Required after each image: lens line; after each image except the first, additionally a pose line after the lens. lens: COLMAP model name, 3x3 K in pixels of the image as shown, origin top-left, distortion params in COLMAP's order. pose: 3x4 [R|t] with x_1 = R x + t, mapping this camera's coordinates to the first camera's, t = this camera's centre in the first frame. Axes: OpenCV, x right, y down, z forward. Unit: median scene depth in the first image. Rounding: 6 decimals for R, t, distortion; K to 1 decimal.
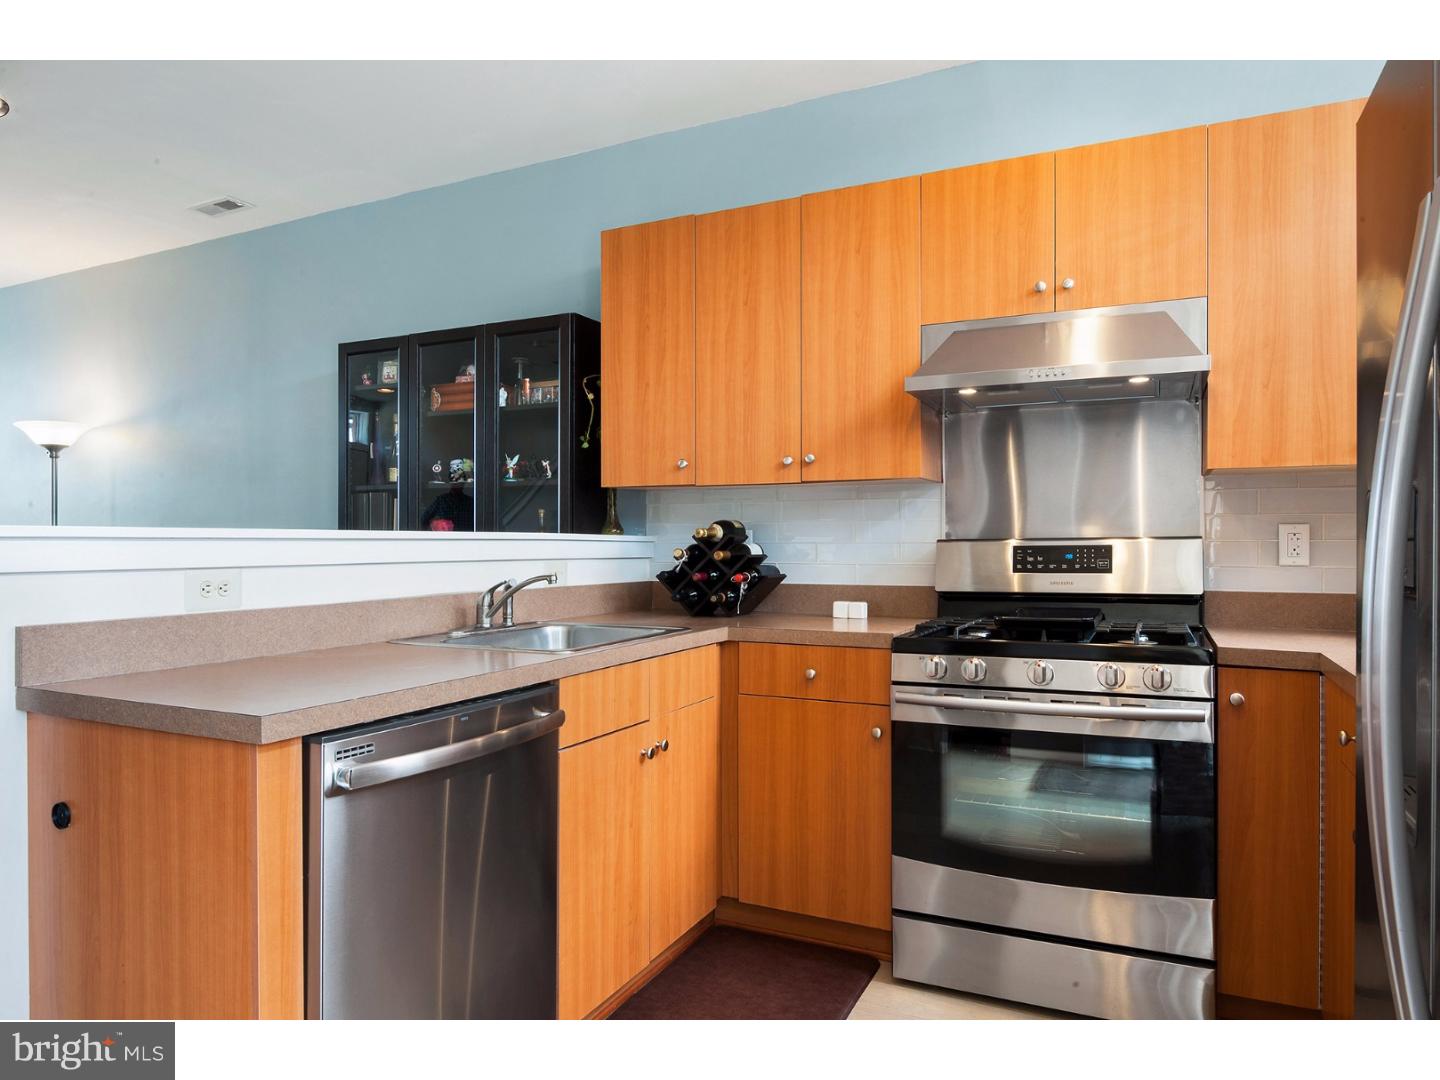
lens RADIAL K [[924.1, 0, 718.4], [0, 924.1, 544.6], [0, 0, 1]] dist [-0.003394, 0.002167]
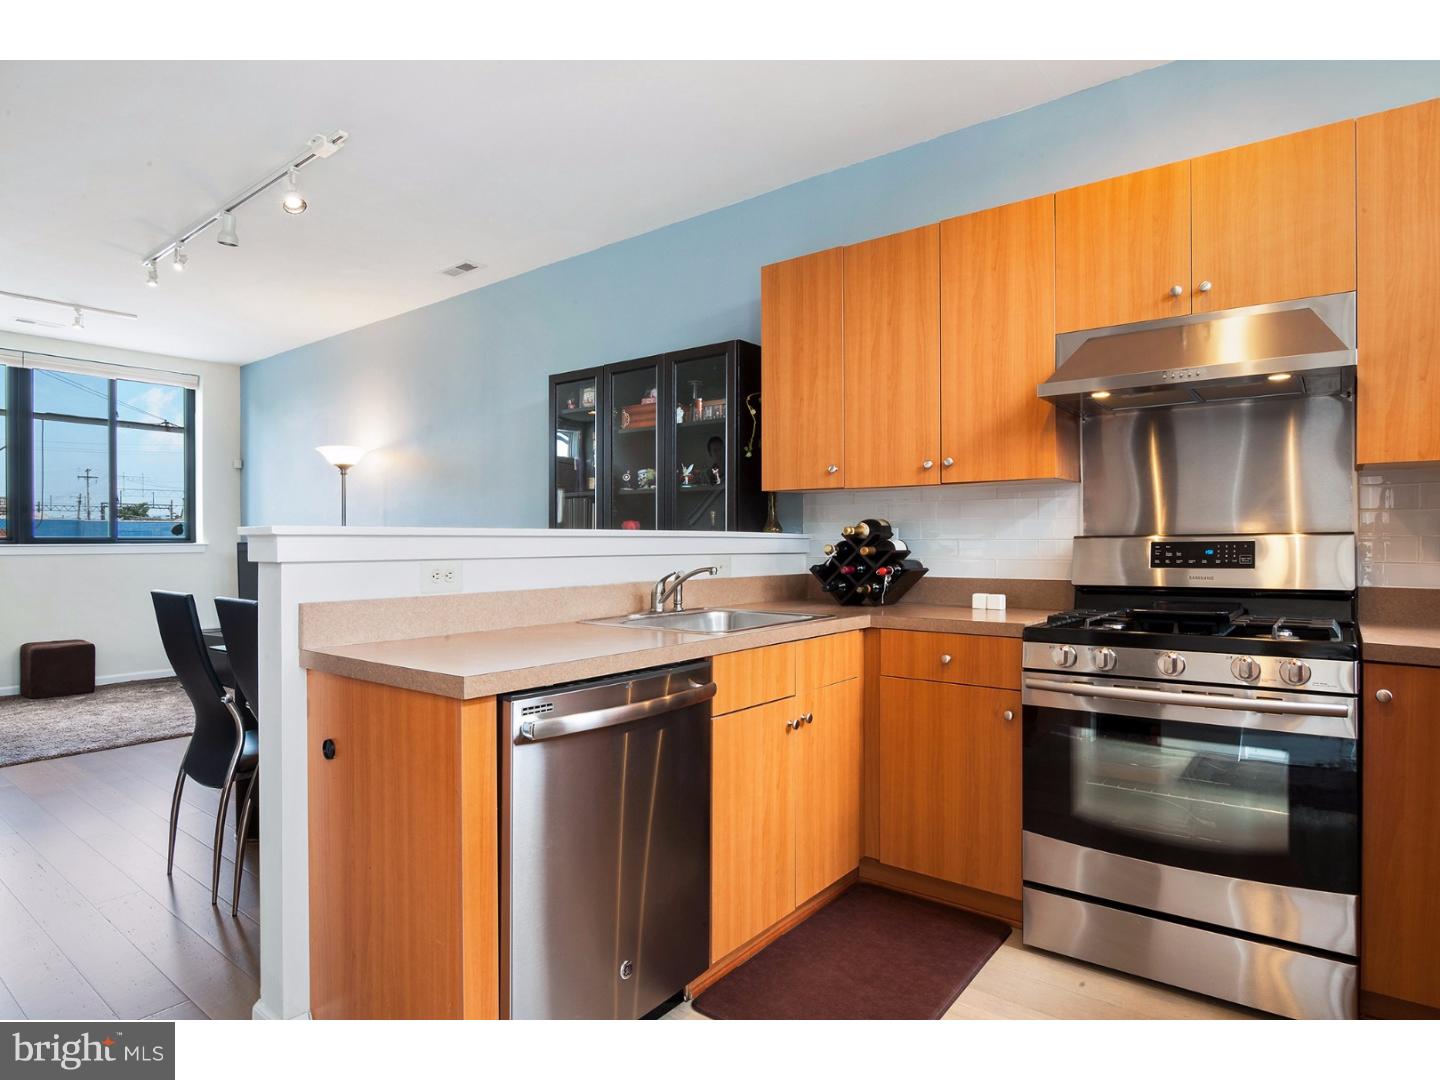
lens RADIAL K [[824.4, 0, 710.8], [0, 824.4, 542.0], [0, 0, 1]] dist [-0.003770, -0.004262]
pose [[0.977091, -0.001345, -0.212818, 0.032526], [0.001163, 0.999999, -0.000984, 0.001949], [0.212819, 0.000714, 0.977091, -0.009691]]
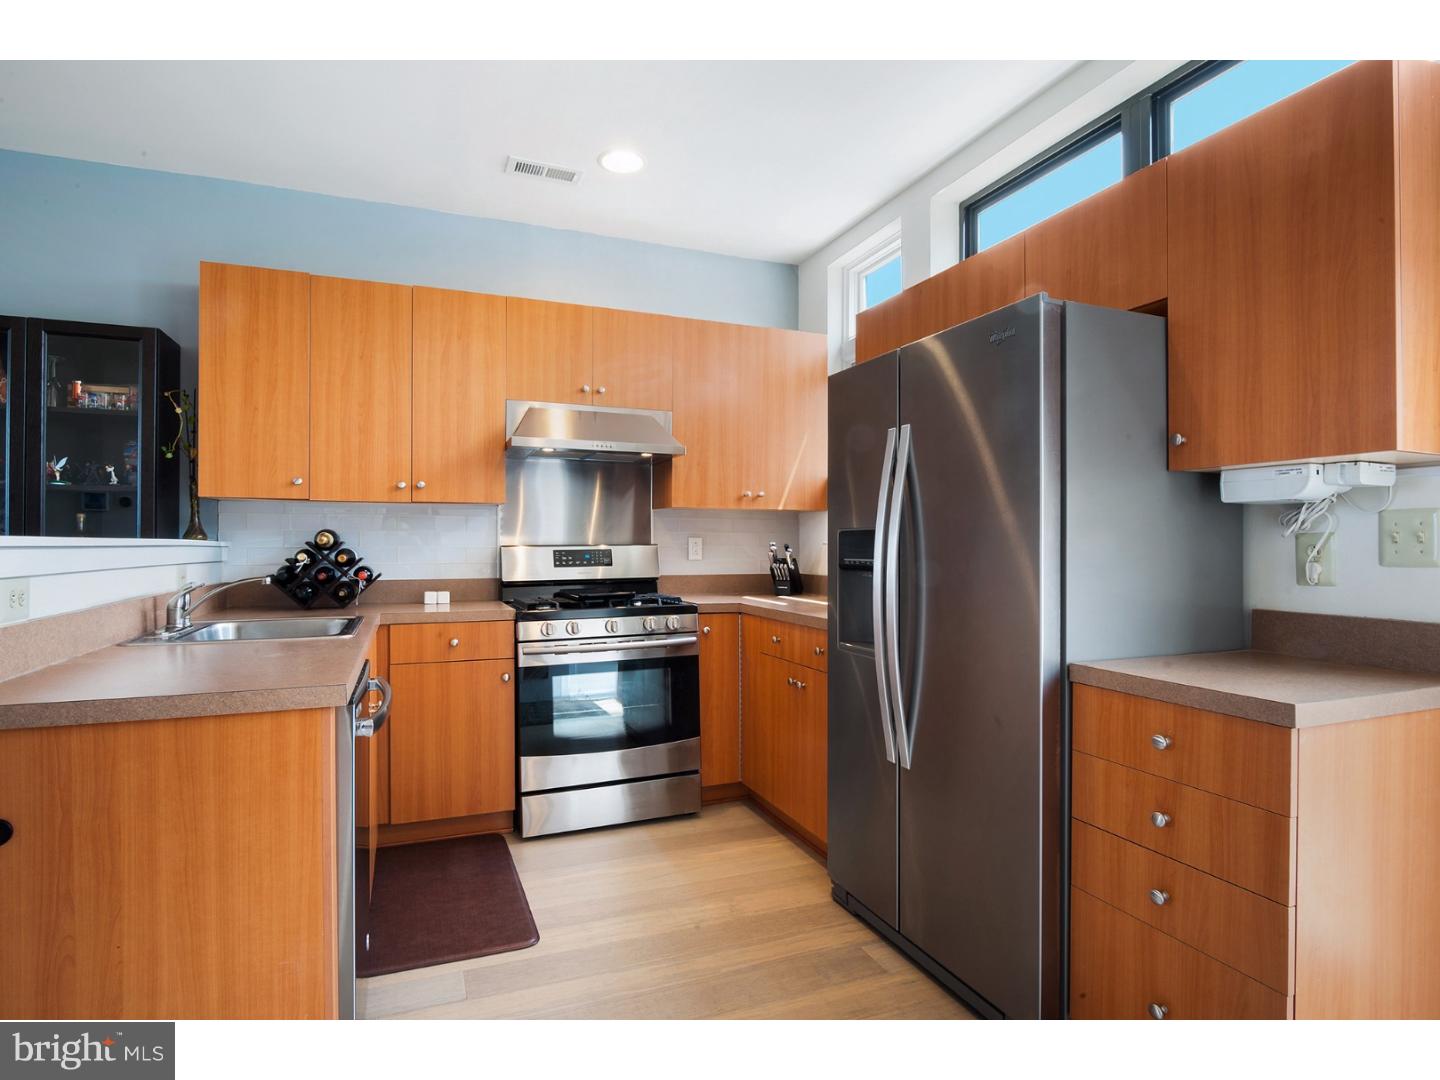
lens RADIAL K [[759.3, 0, 719.5], [0, 759.3, 542.8], [0, 0, 1]] dist [-0.002530, 0.000989]
pose [[0.670918, 0.002835, 0.741526, -0.436023], [0.000728, 0.999990, -0.004482, -0.004317], [-0.741531, 0.003547, 0.670909, -0.054968]]
